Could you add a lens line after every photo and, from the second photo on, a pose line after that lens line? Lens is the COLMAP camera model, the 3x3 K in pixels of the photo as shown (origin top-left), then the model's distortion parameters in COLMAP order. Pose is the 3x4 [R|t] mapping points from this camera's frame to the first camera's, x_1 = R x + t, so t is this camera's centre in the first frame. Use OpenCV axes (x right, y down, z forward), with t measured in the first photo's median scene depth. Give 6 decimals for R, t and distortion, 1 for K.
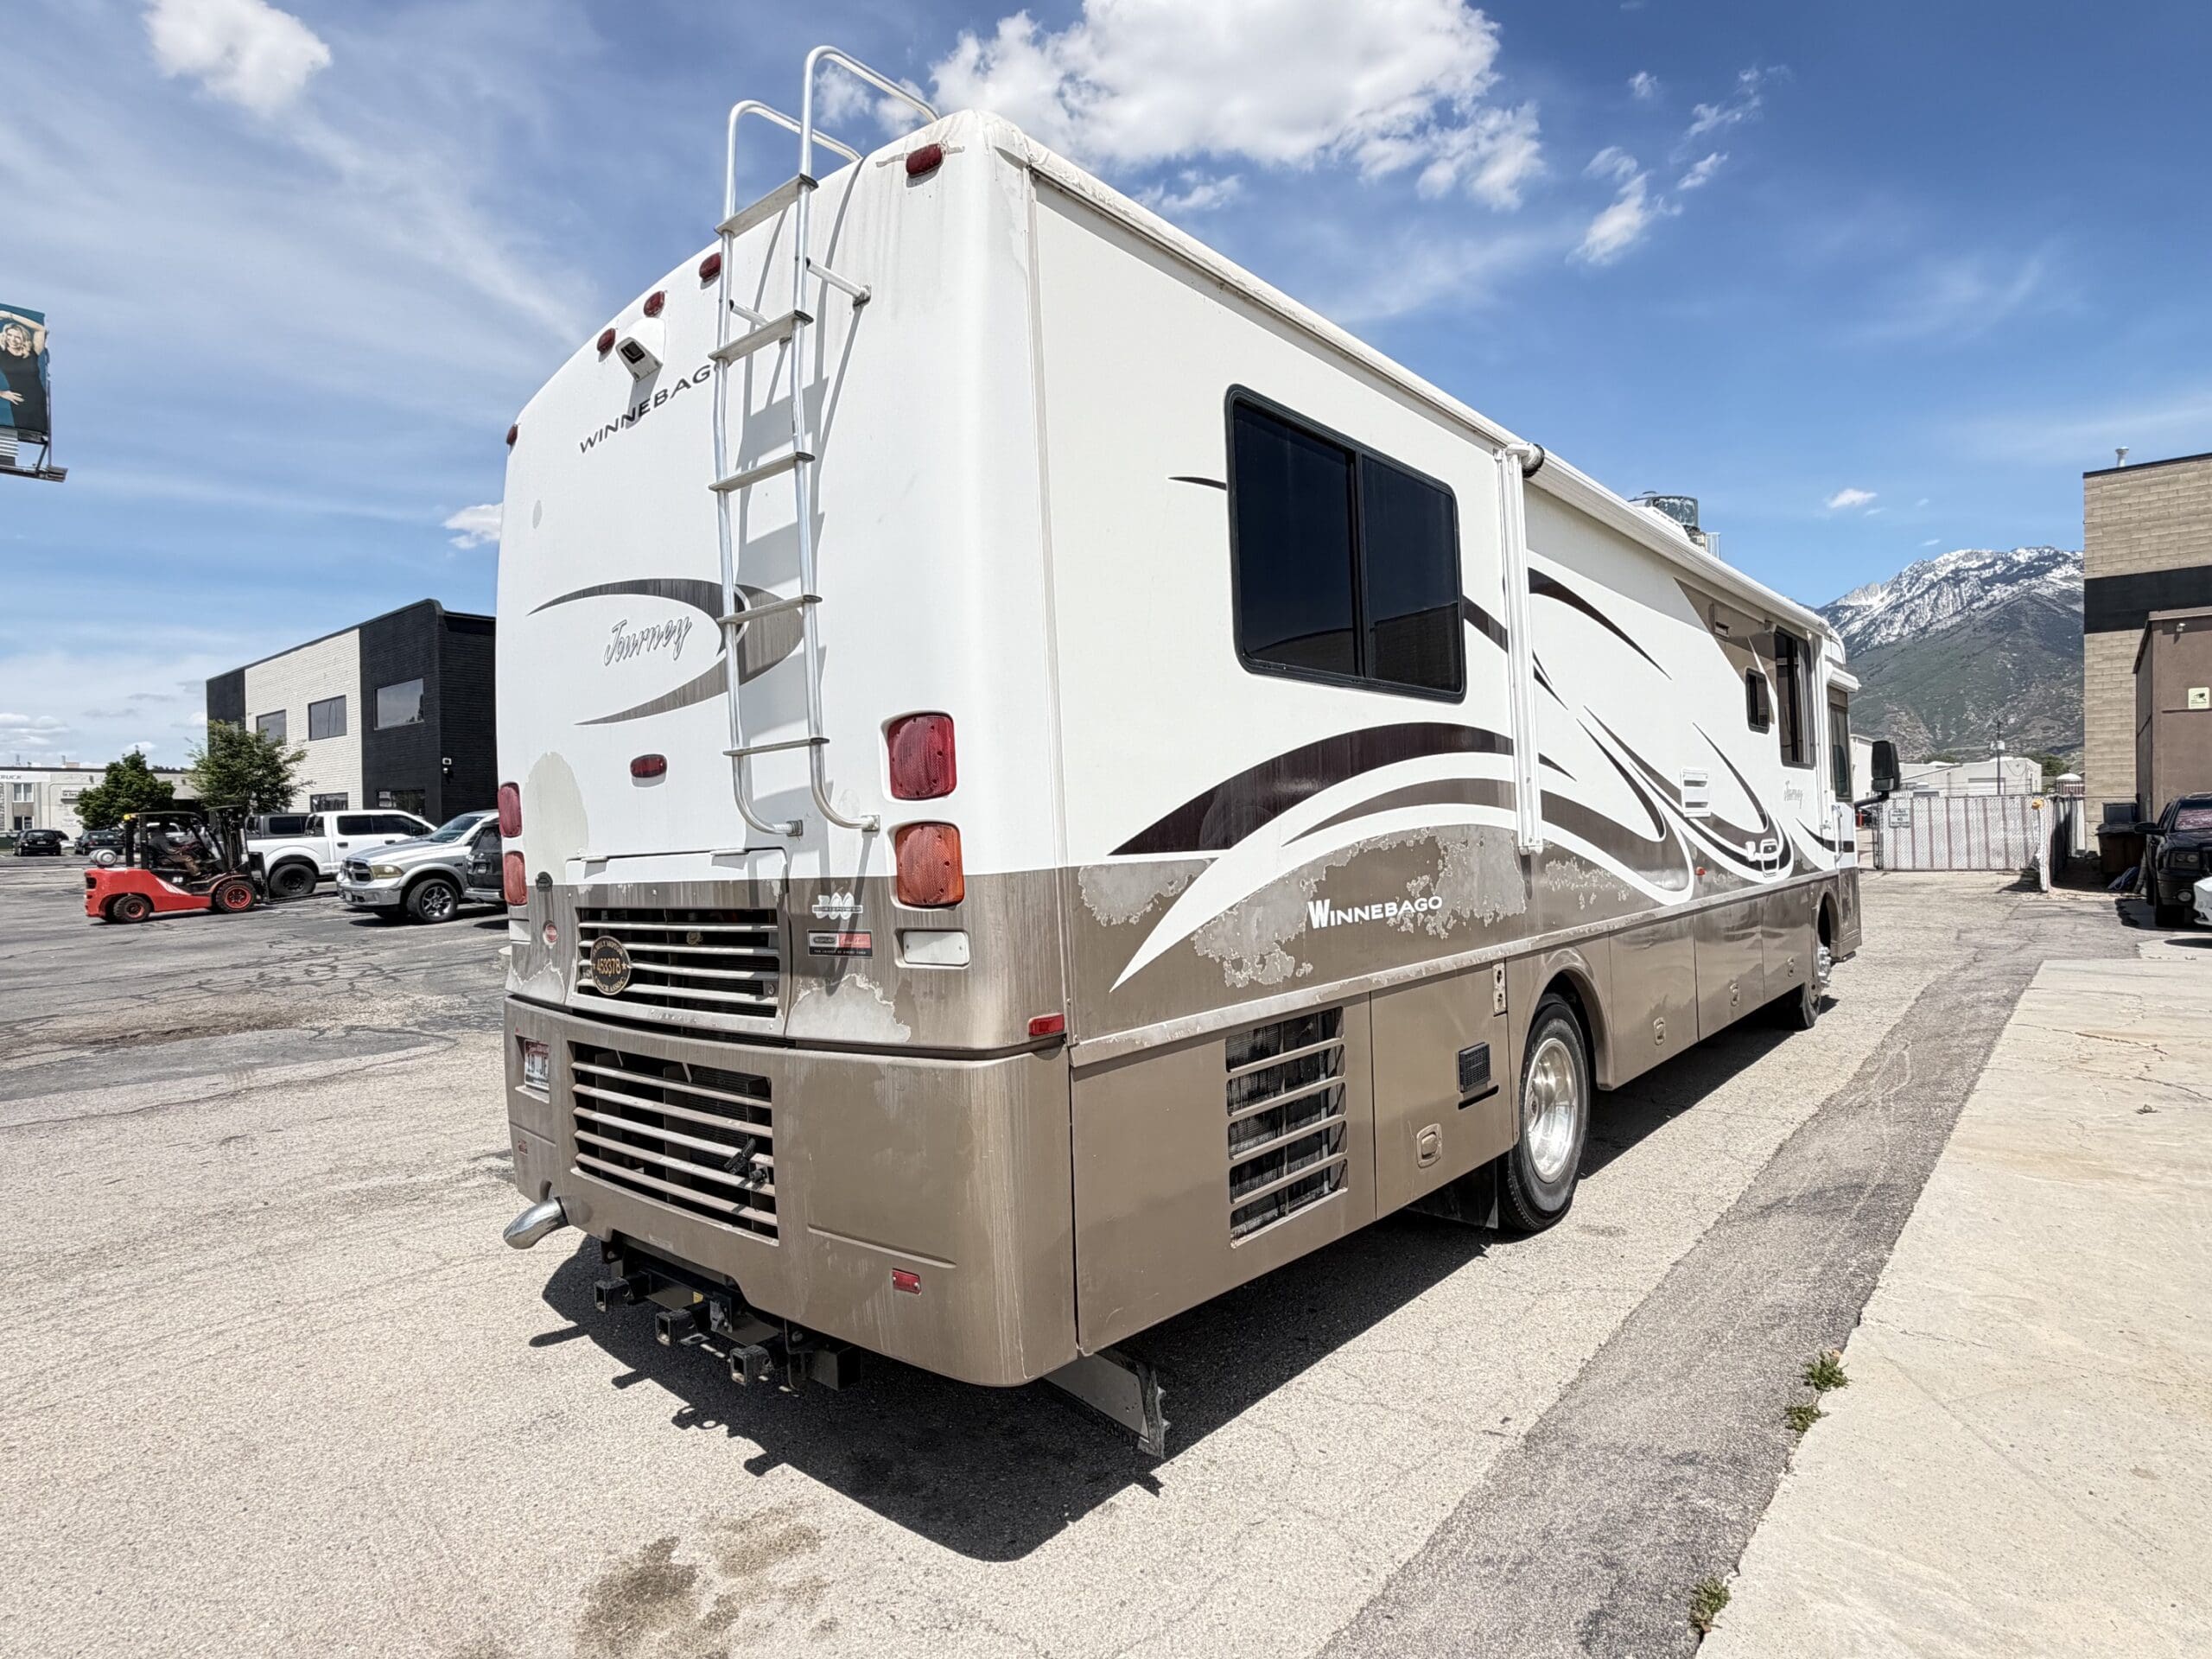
lens RADIAL K [[1142.3, 0, 1098.3], [0, 1142.3, 831.3], [0, 0, 1]] dist [0.003698, 0.000582]
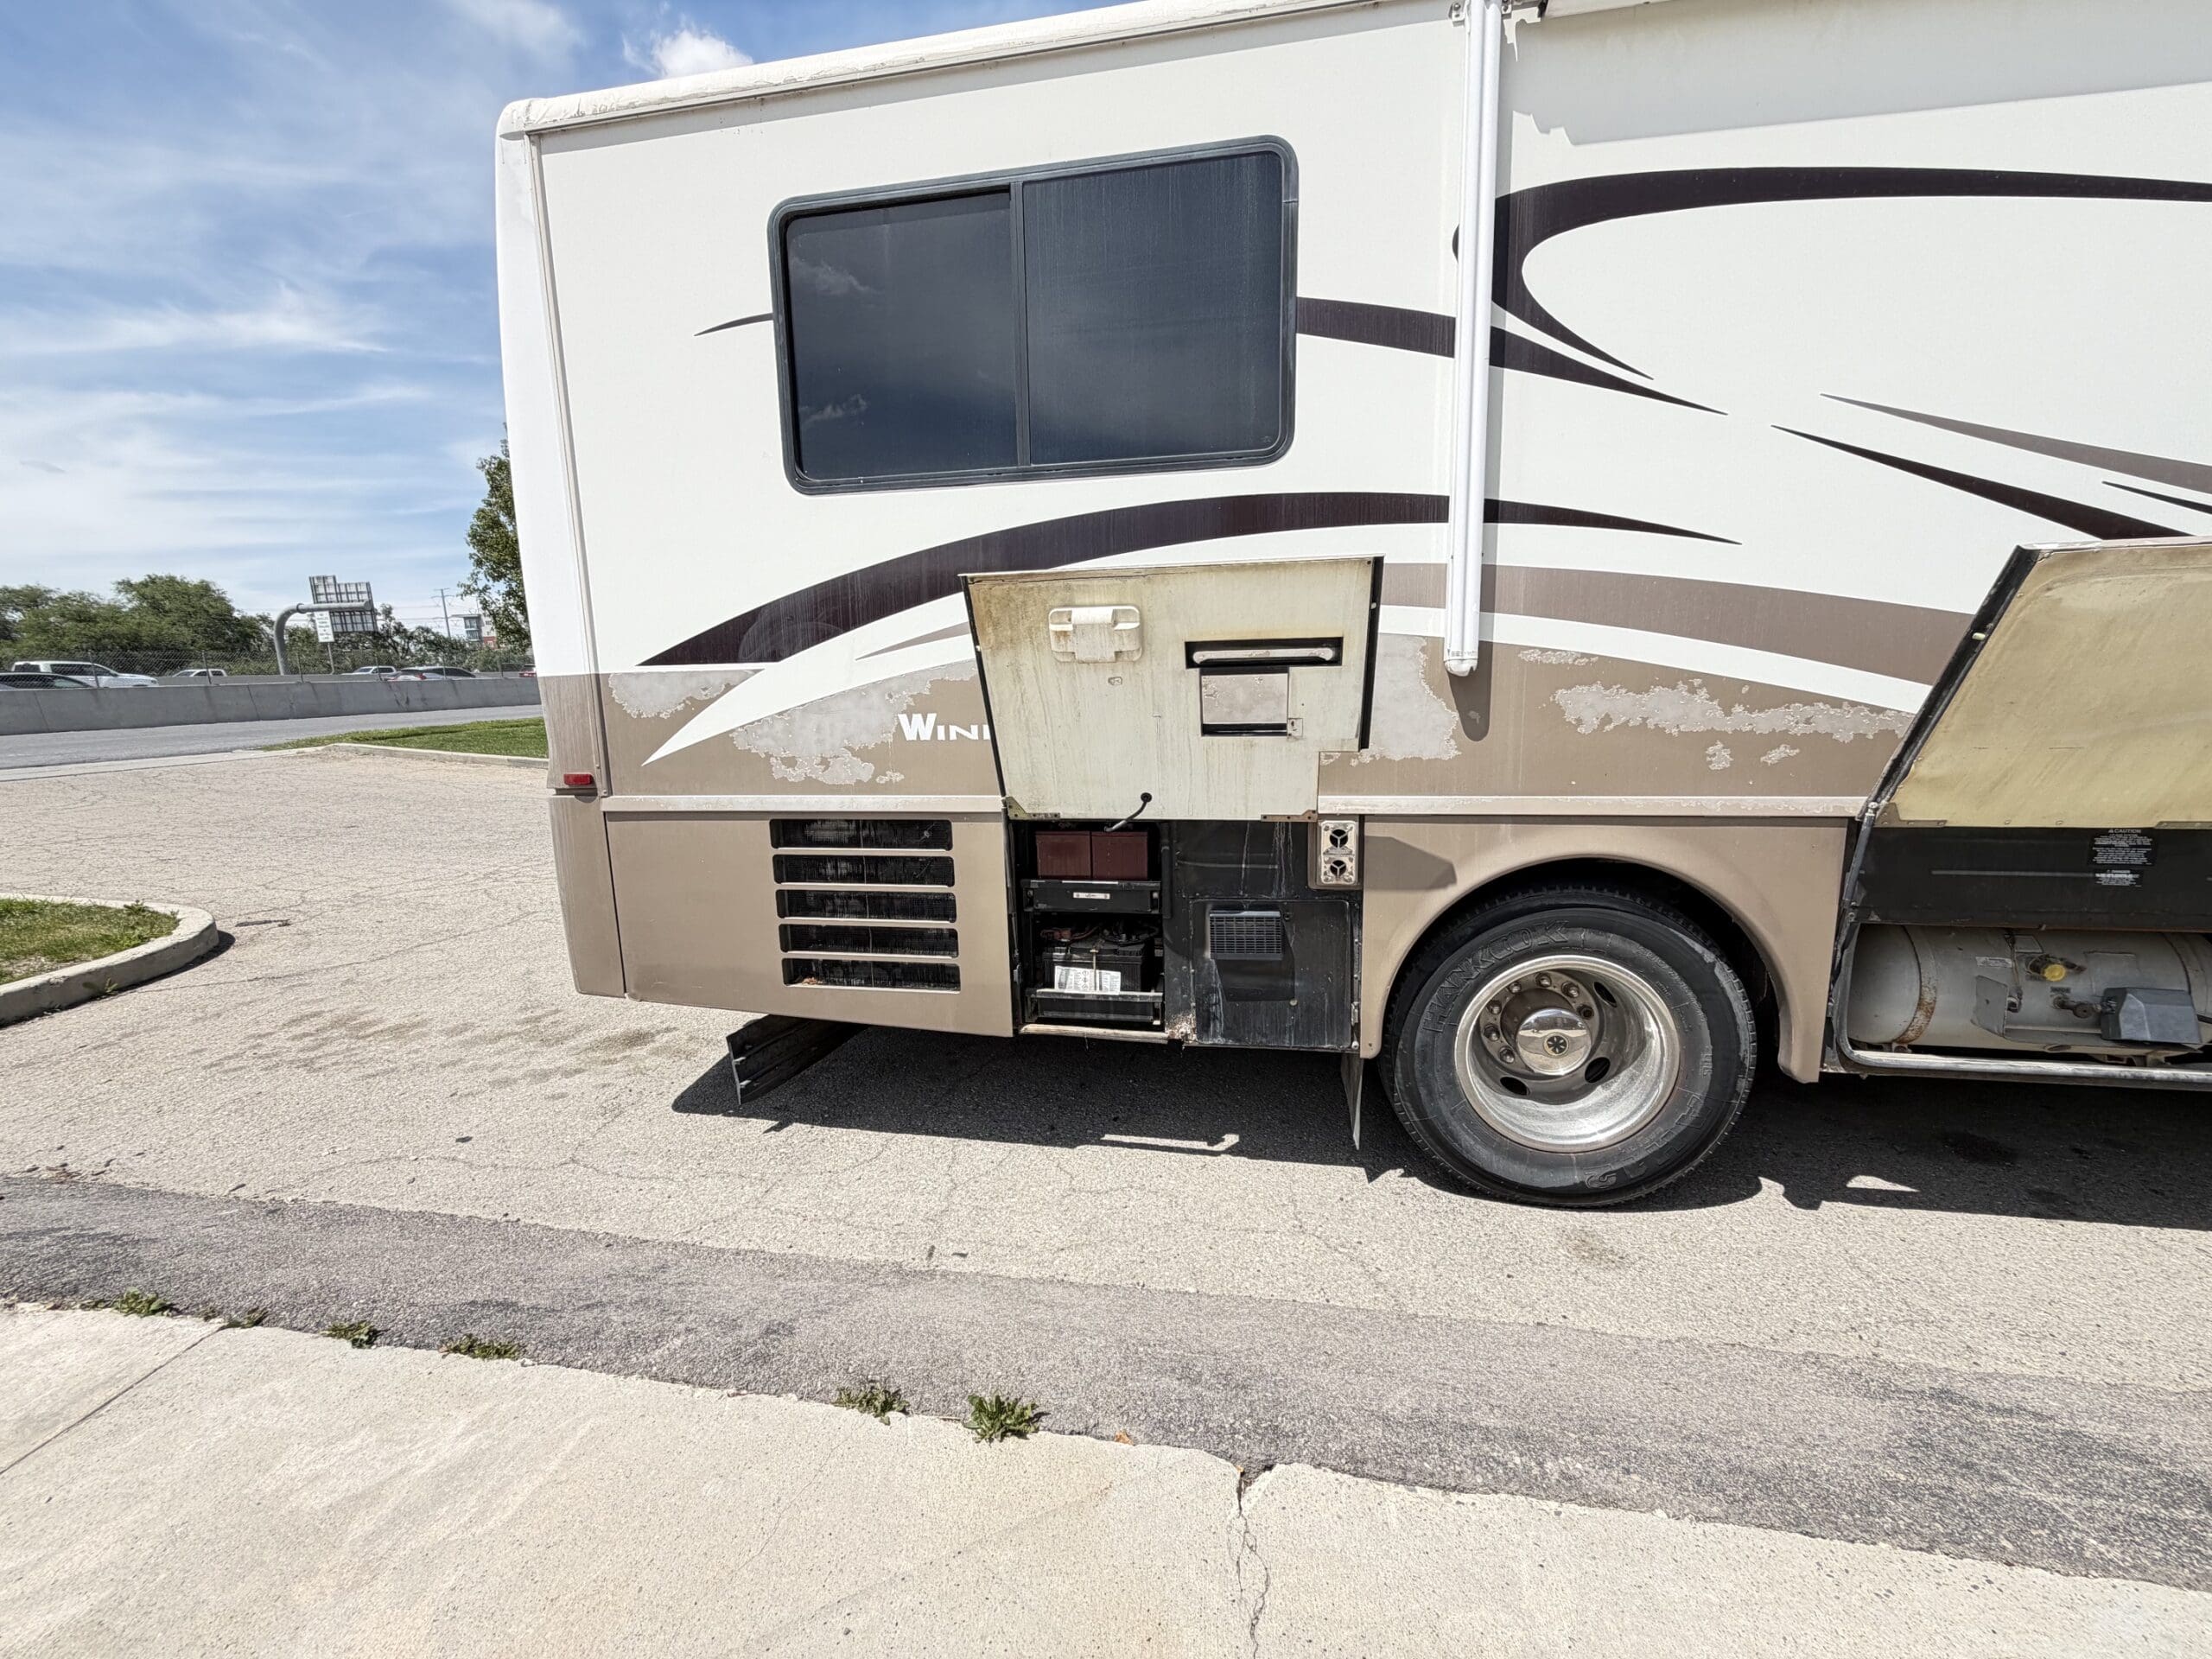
lens RADIAL K [[873.5, 0, 1091.2], [0, 873.5, 827.9], [0, 0, 1]] dist [0.003356, -0.001021]
pose [[0.519536, 0.160045, -0.839326, 0.931868], [0.008462, 0.981289, 0.192353, 0.011641], [0.854406, -0.107037, 0.508461, 0.713542]]
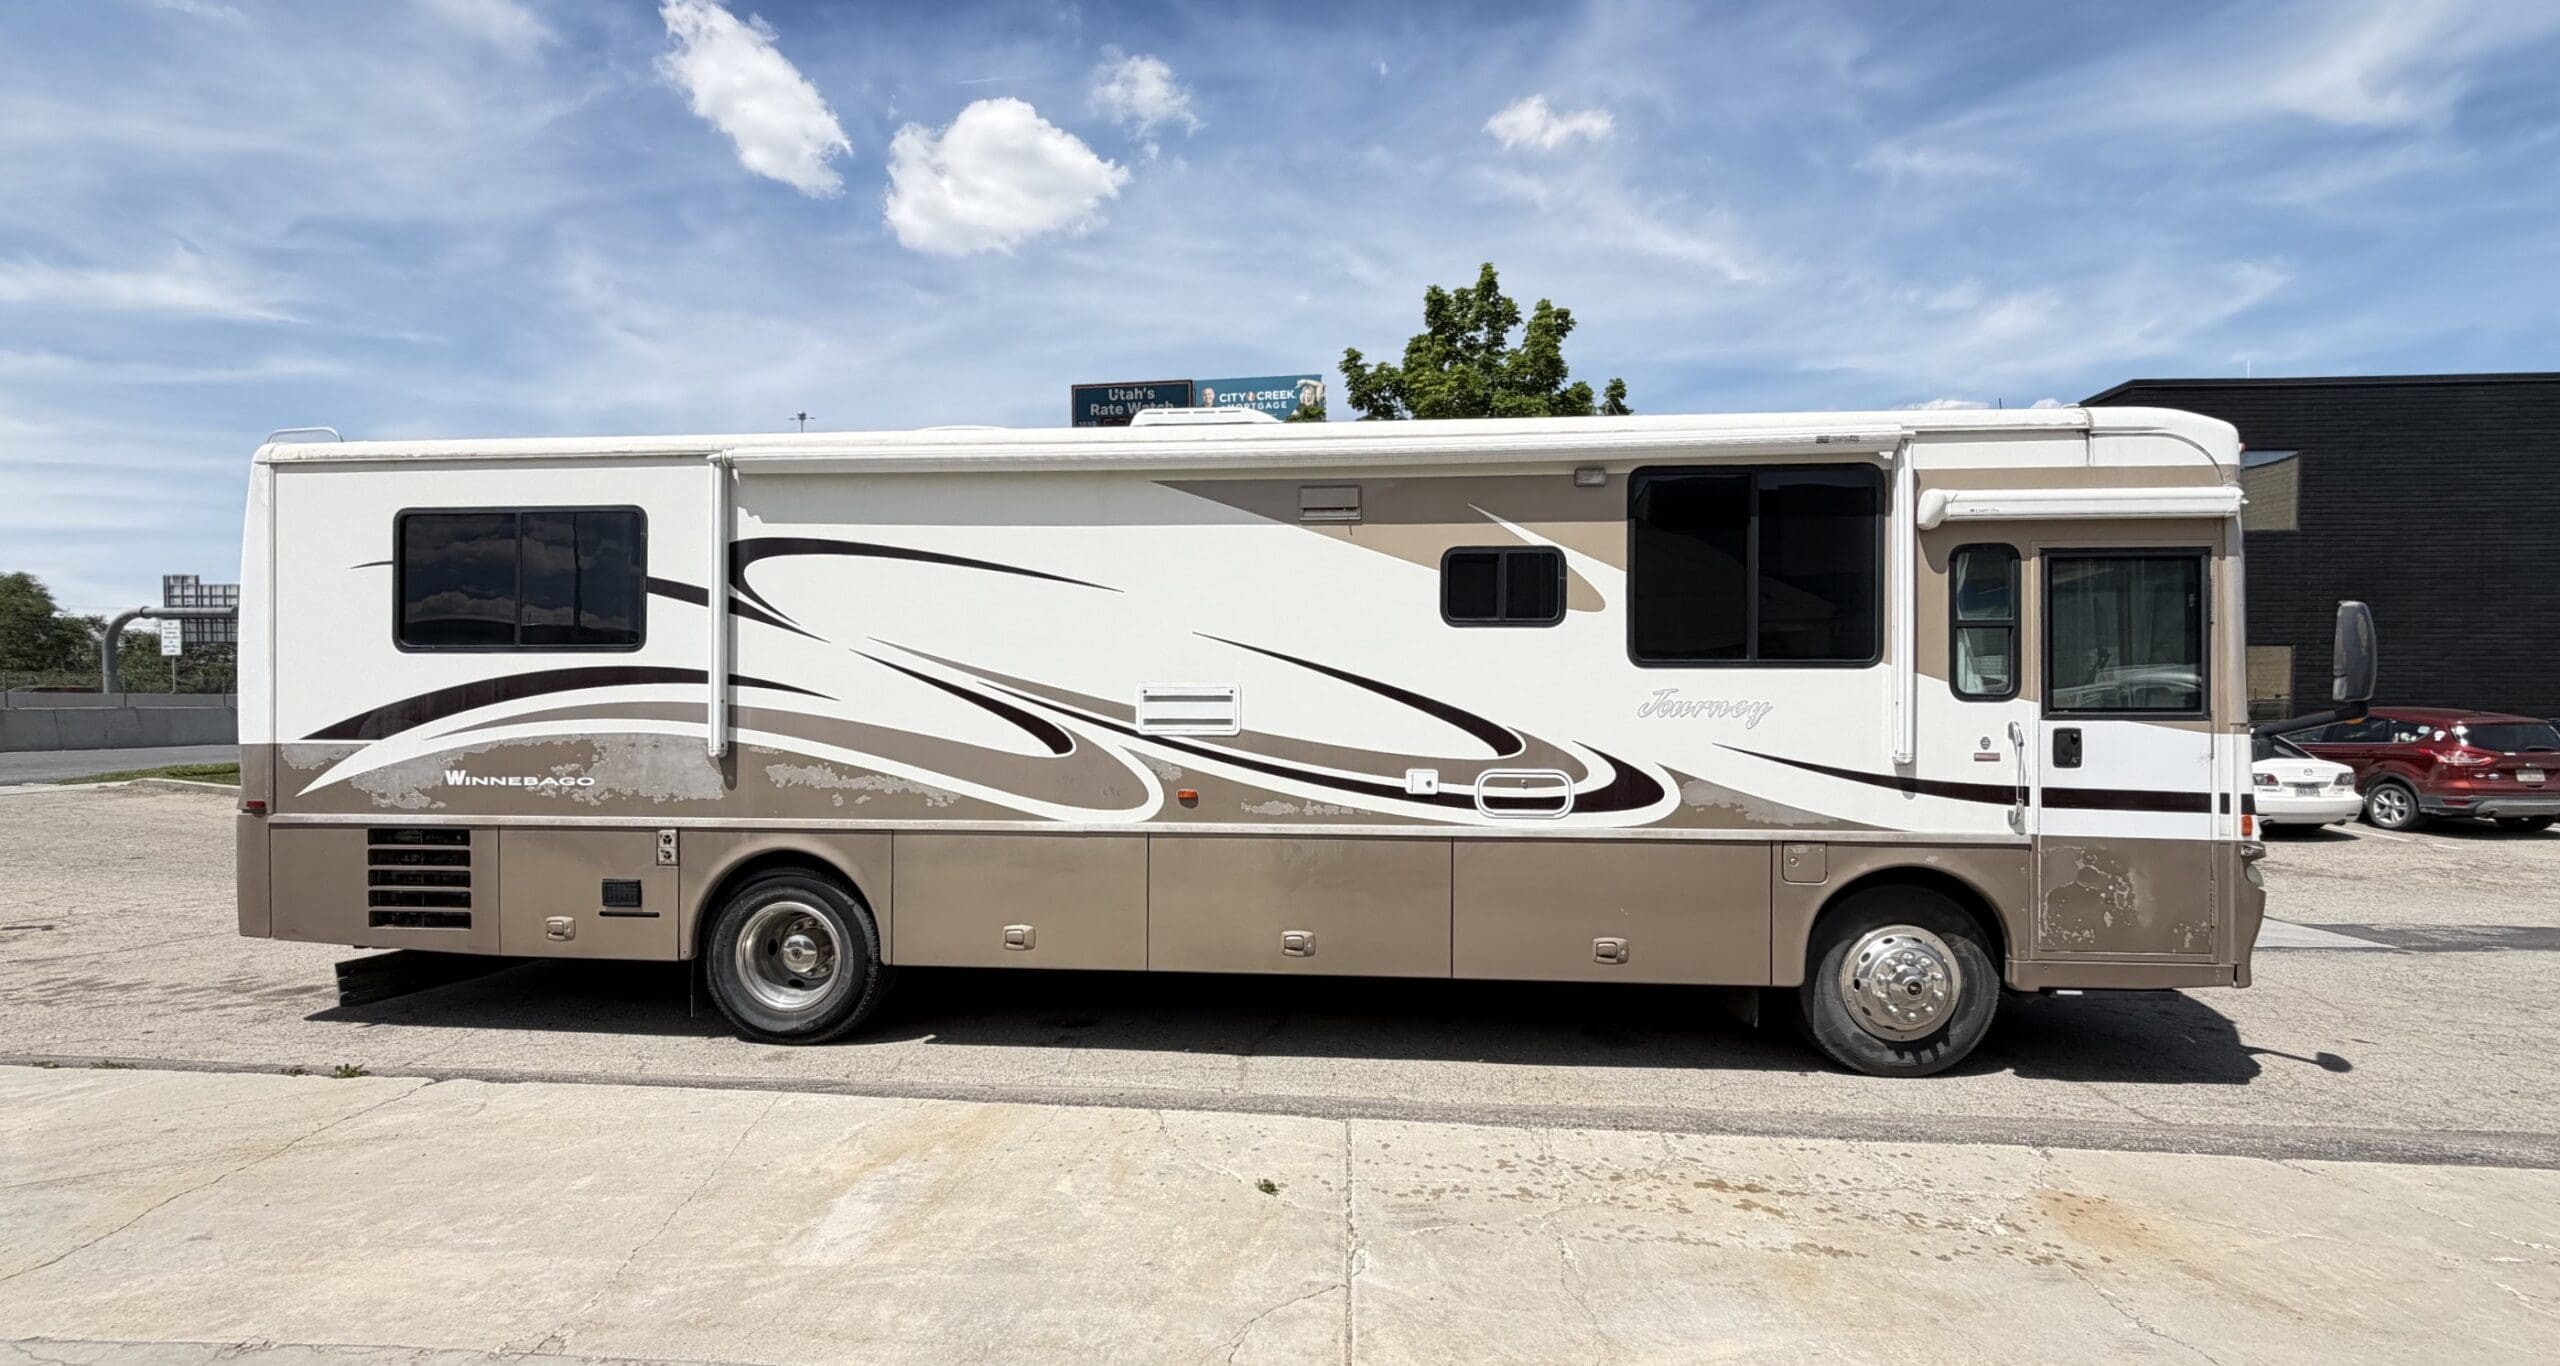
lens RADIAL K [[1049.8, 0, 1272.6], [0, 1049.8, 722.4], [0, 0, 1]] dist [0.000022, 0.000756]
pose [[0.602429, 0.039979, -0.797170, 2.325073], [-0.018173, 0.999173, 0.036375, -0.102640], [0.797965, -0.007426, 0.602657, 1.016344]]
